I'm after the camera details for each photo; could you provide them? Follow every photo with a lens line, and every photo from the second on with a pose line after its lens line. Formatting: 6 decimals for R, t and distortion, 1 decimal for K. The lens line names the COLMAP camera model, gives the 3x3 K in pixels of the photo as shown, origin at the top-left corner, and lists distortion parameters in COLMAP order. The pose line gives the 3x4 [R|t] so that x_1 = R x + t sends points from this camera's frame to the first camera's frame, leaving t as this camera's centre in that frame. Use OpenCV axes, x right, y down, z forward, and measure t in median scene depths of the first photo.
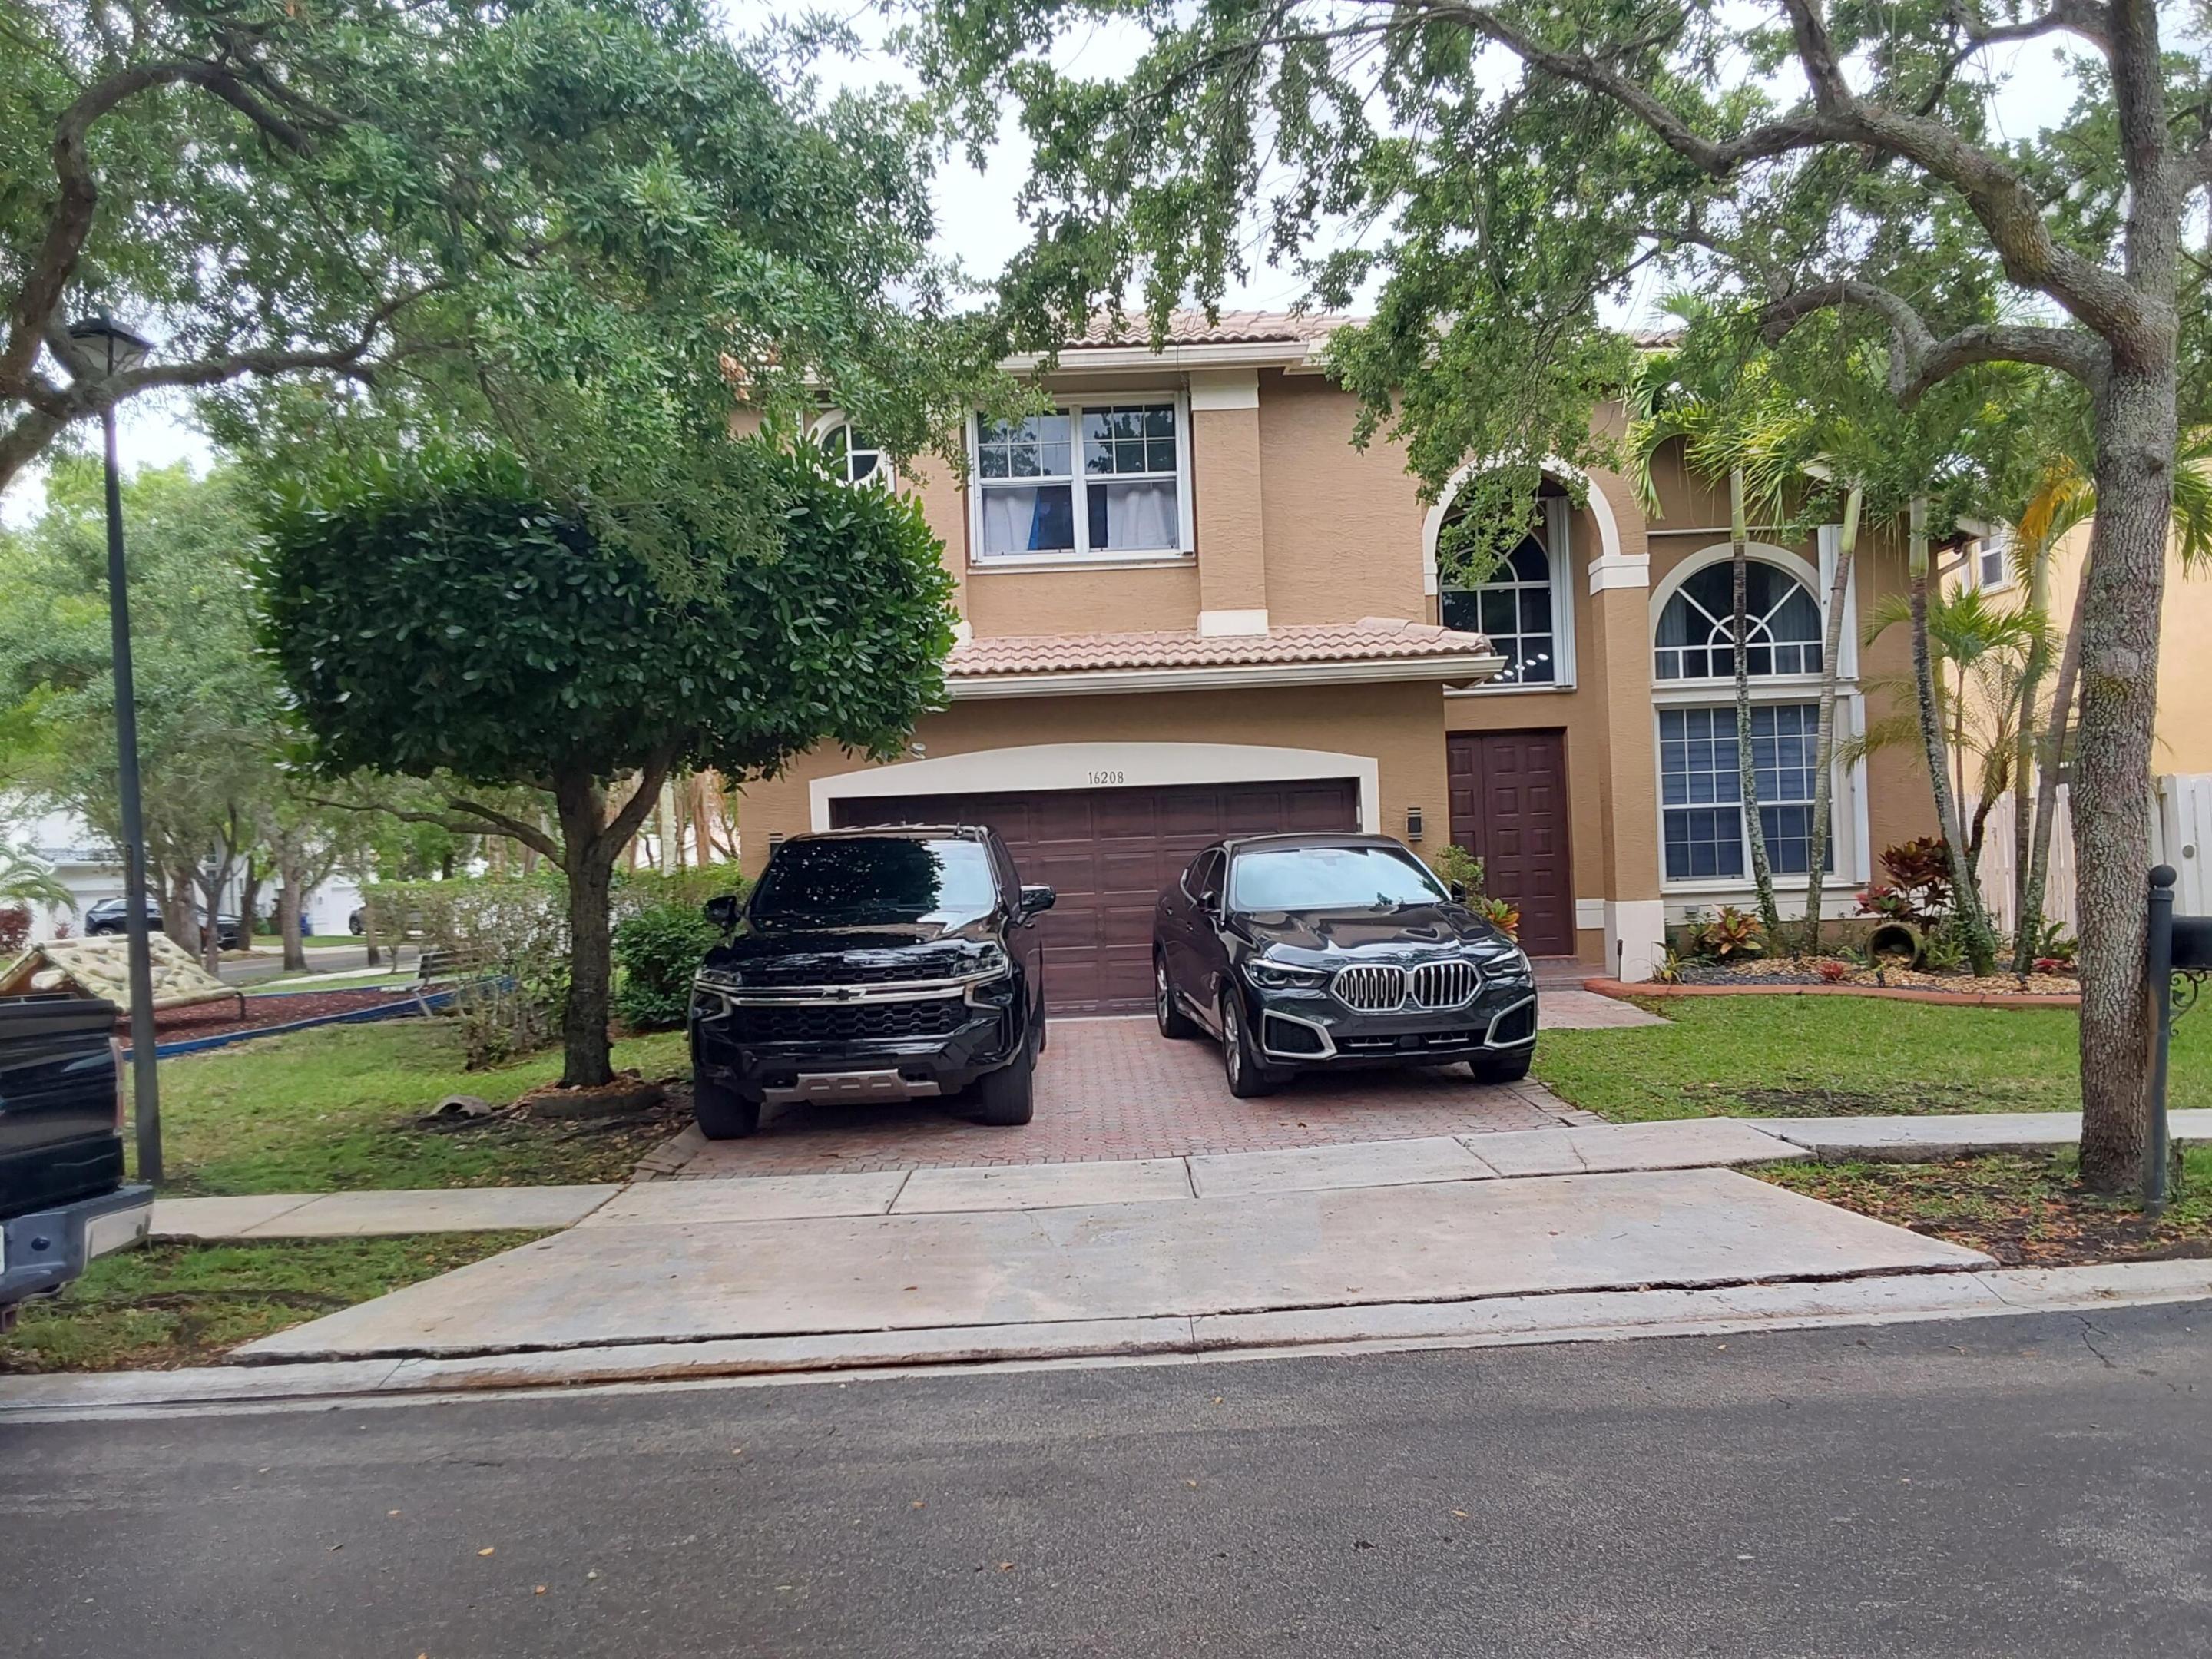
lens RADIAL K [[1780.9, 0, 1088.9], [0, 1780.9, 854.1], [0, 0, 1]] dist [0.138706, -0.235666]
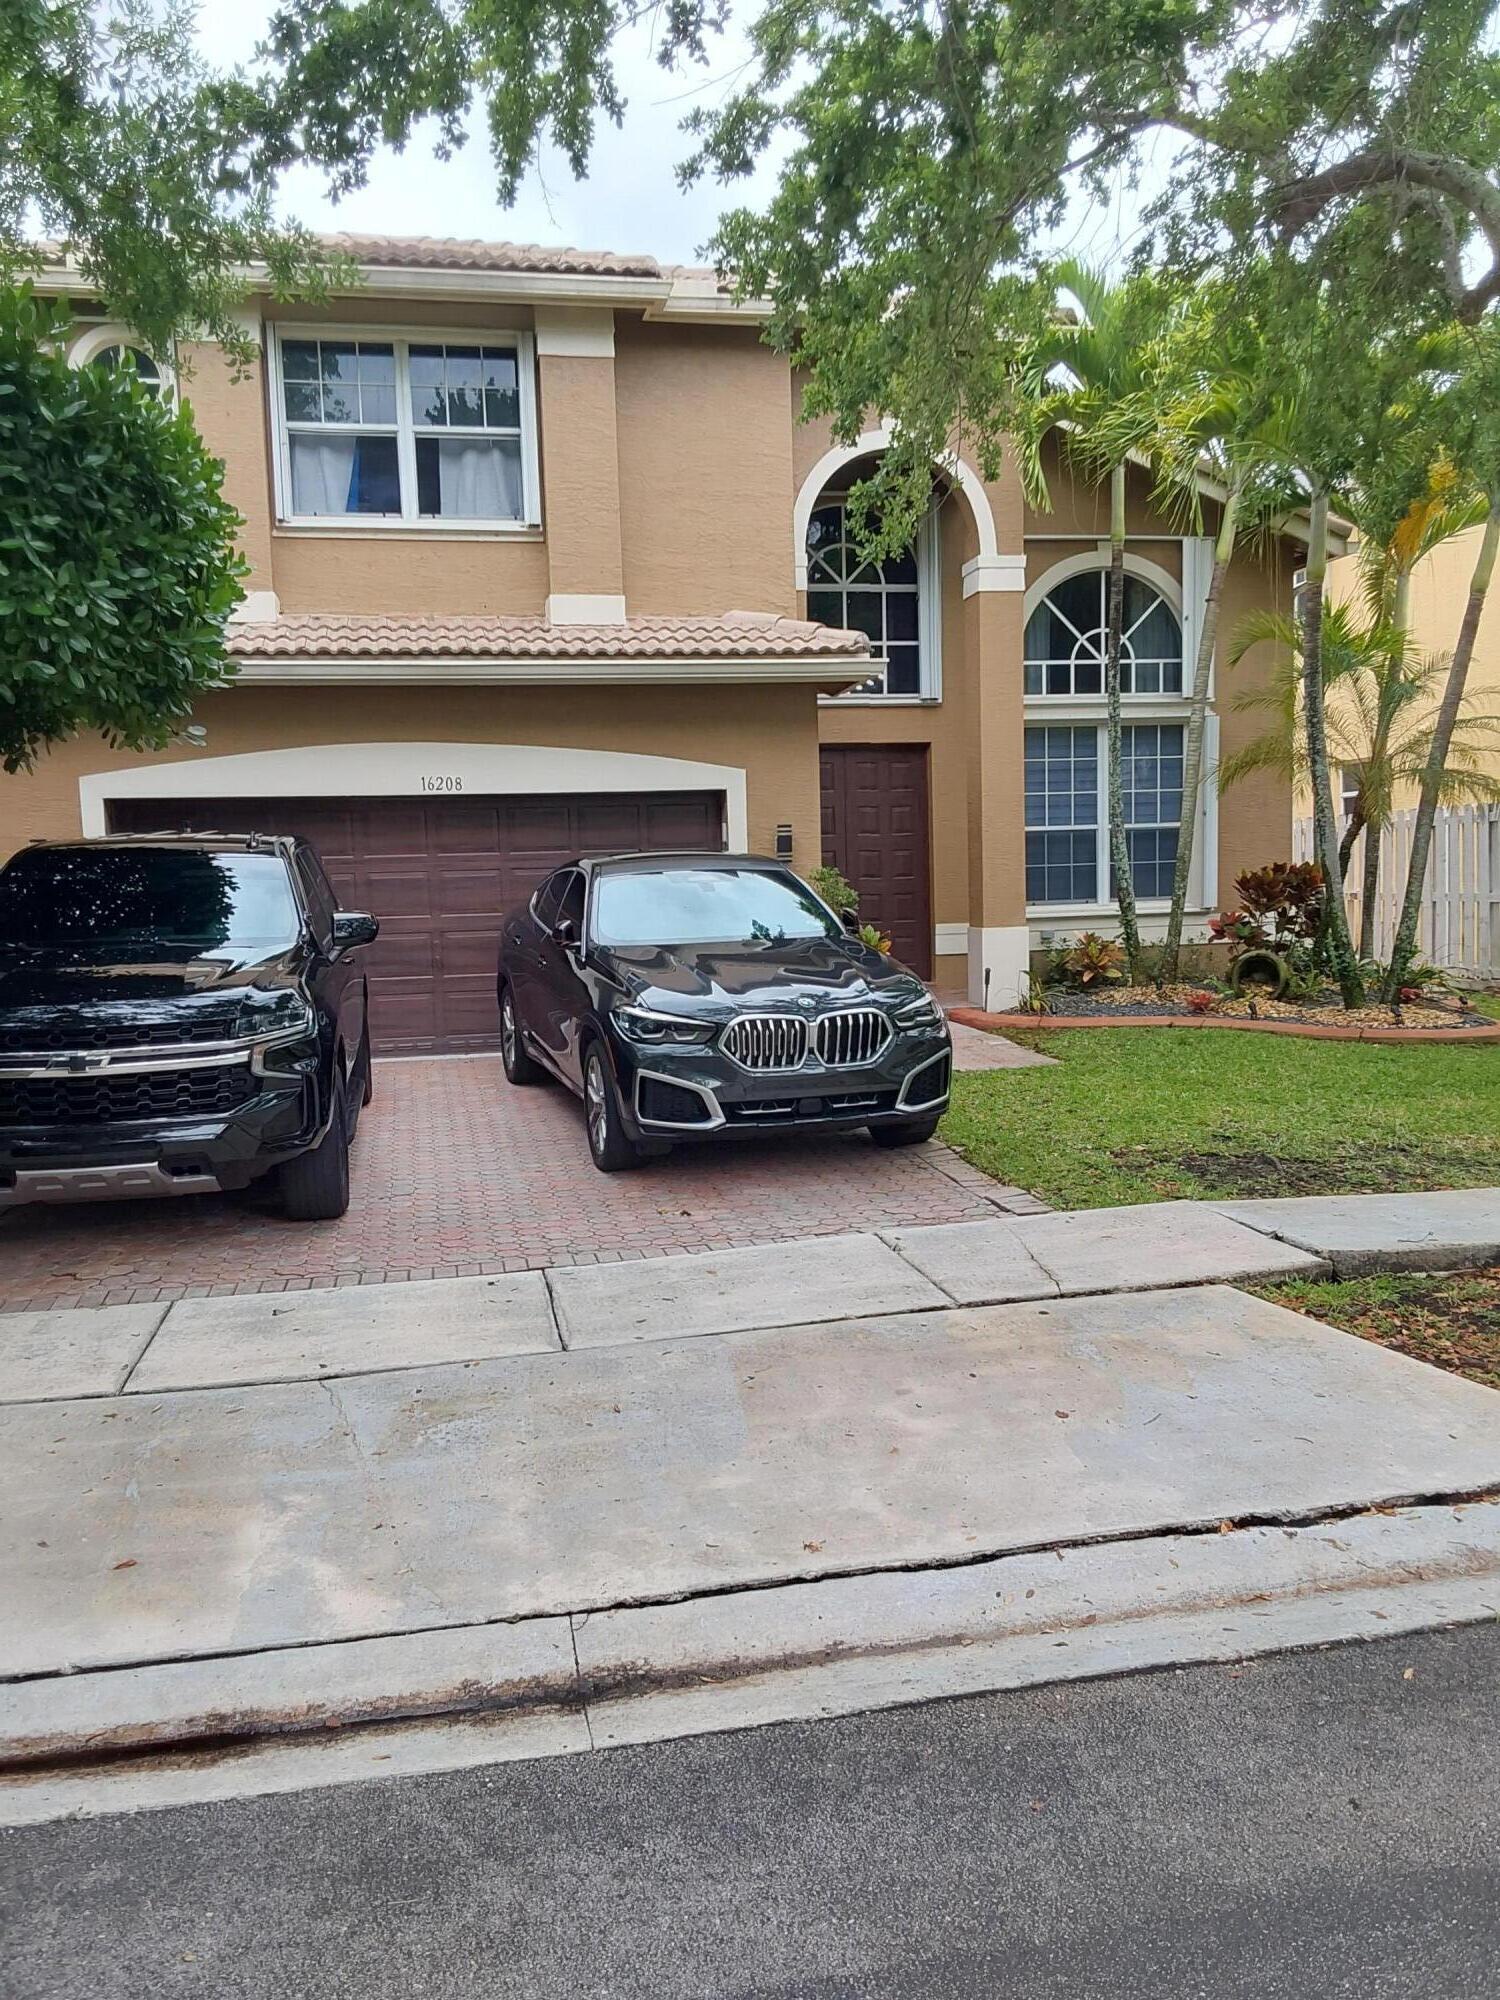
lens RADIAL K [[1610.2, 0, 709.9], [0, 1610.2, 1022.5], [0, 0, 1]] dist [0.138706, -0.235666]
pose [[0.985229, -0.003416, 0.171205, 0.003755], [-0.013117, 0.995358, 0.095344, -0.005057], [-0.170736, -0.096181, 0.980611, 0.254995]]
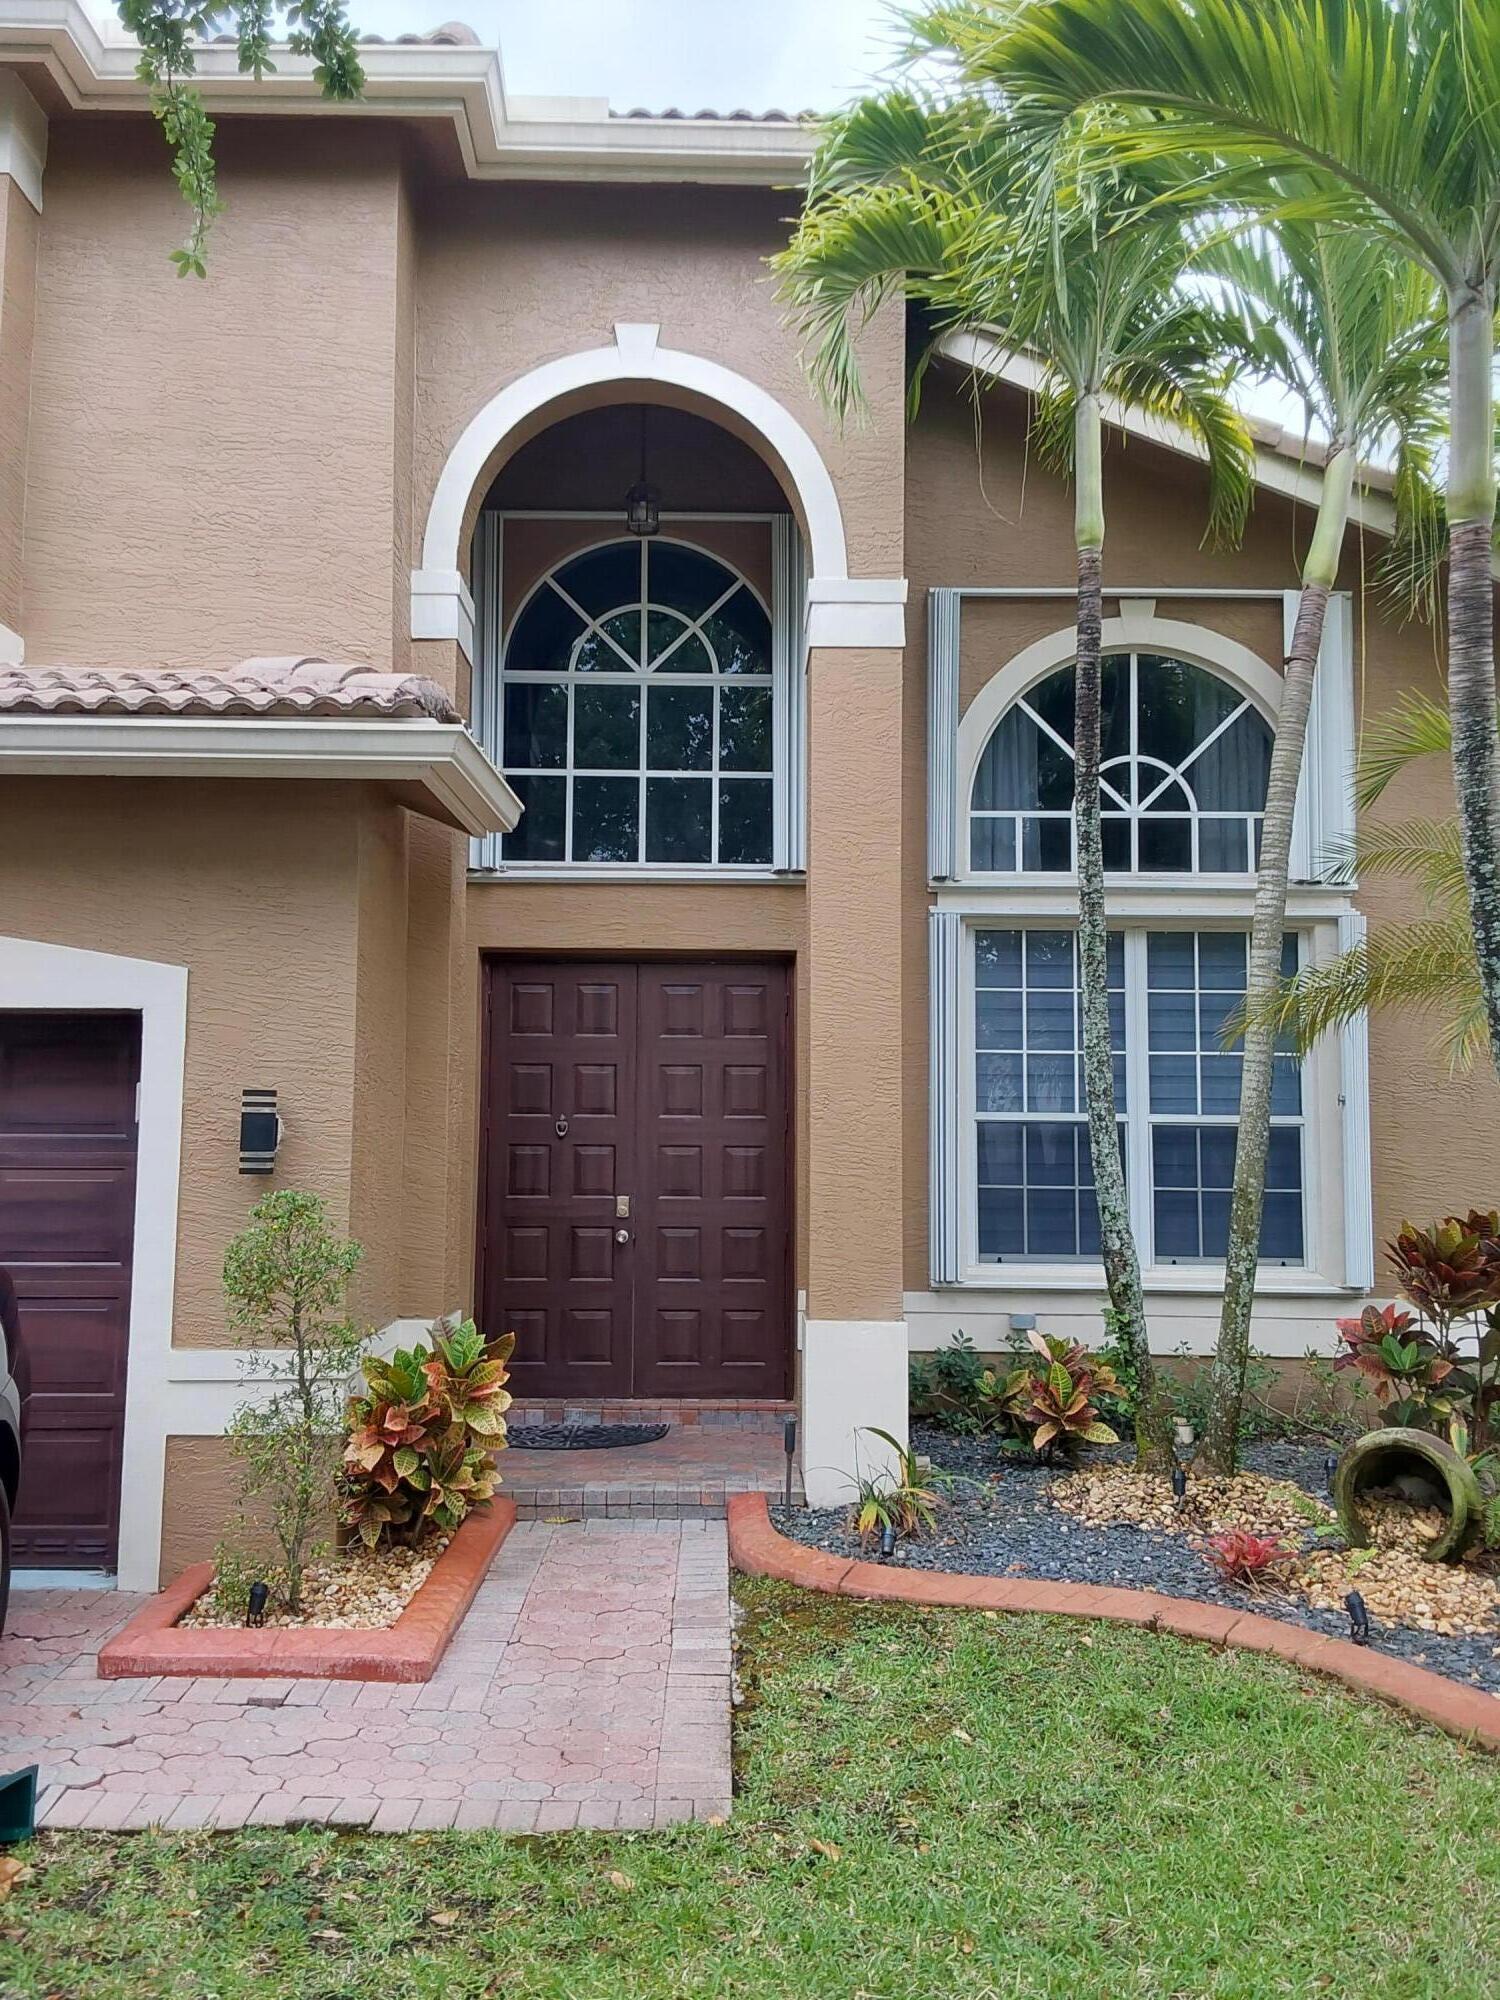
lens RADIAL K [[1610.2, 0, 709.9], [0, 1610.2, 1022.5], [0, 0, 1]] dist [0.138706, -0.235666]
pose [[0.998819, 0.047049, -0.012088, 0.394719], [-0.047780, 0.996416, -0.069796, -0.026829], [0.008761, 0.070292, 0.997488, 0.855027]]
